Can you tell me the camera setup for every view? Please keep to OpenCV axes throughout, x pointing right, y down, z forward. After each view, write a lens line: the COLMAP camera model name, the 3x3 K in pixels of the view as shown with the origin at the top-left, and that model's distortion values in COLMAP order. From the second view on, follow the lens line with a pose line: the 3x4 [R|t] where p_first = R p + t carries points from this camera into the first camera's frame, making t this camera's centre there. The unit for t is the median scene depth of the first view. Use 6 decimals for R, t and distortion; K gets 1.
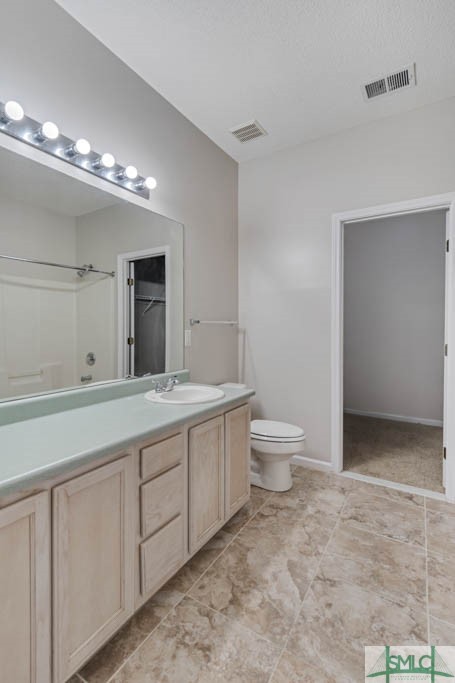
lens RADIAL K [[322.8, 0, 216.4], [0, 322.8, 336.0], [0, 0, 1]] dist [0.003232, 0.000648]
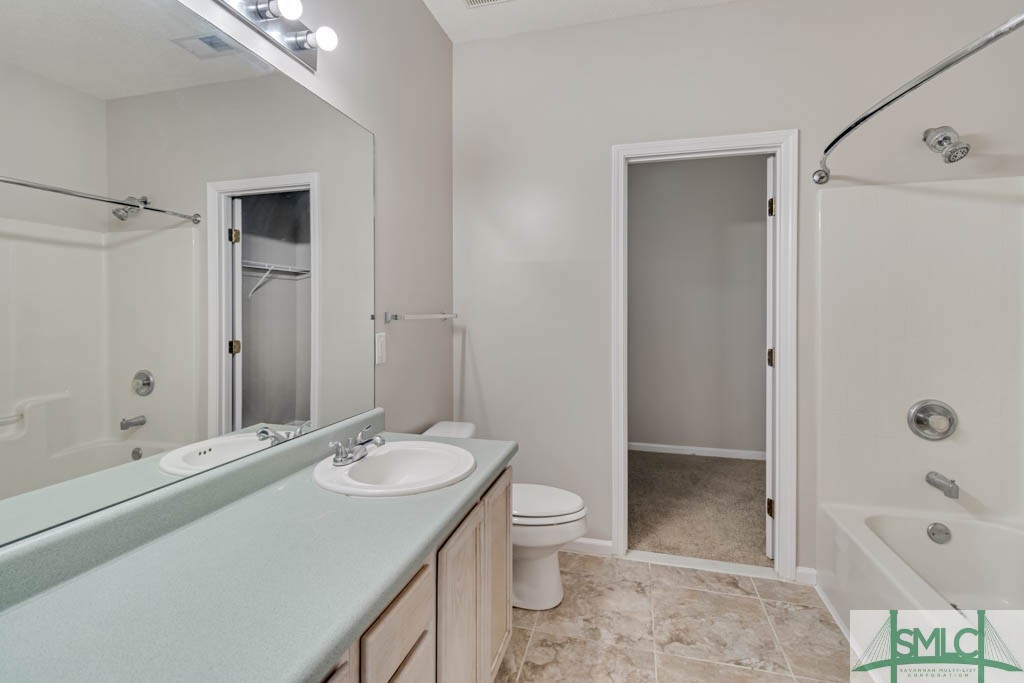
lens RADIAL K [[482.7, 0, 513.8], [0, 482.7, 320.0], [0, 0, 1]] dist [0.001528, 0.000980]
pose [[0.951702, -0.002858, 0.307011, -0.120469], [0.006354, 0.999926, -0.010391, -0.028672], [-0.306958, 0.011840, 0.951649, 0.174087]]
